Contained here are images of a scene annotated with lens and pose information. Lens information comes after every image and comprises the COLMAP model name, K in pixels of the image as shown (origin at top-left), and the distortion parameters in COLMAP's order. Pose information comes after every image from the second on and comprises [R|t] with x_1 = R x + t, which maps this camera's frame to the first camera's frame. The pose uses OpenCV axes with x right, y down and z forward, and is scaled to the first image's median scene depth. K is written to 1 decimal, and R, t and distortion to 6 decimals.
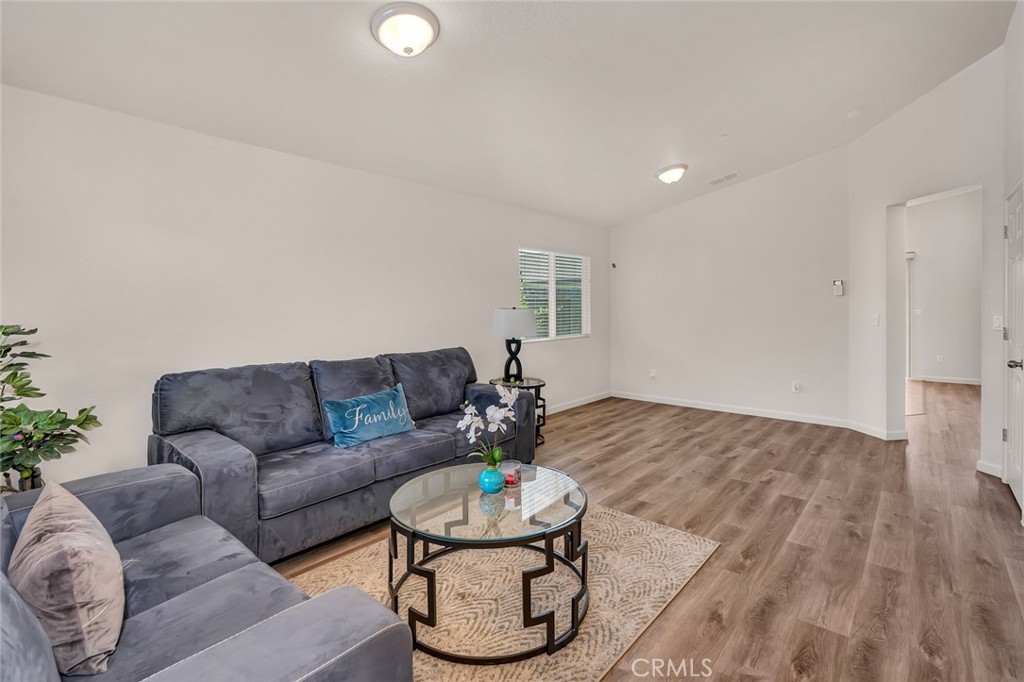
lens RADIAL K [[474.5, 0, 526.4], [0, 474.5, 311.9], [0, 0, 1]] dist [-0.010157, 0.002579]
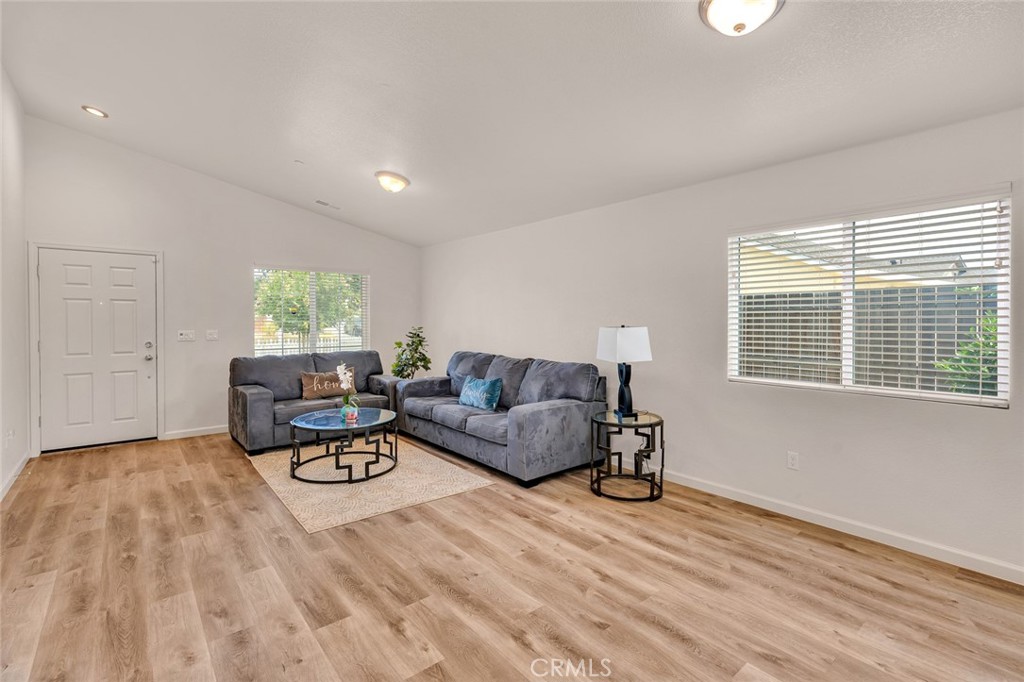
lens RADIAL K [[474.5, 0, 509.7], [0, 474.5, 331.2], [0, 0, 1]] dist [-0.010157, 0.002579]
pose [[-0.190301, 0.028672, -0.981307, 1.312710], [-0.010563, 0.999456, 0.031251, -0.035695], [0.981669, 0.016313, -0.189895, 1.553222]]
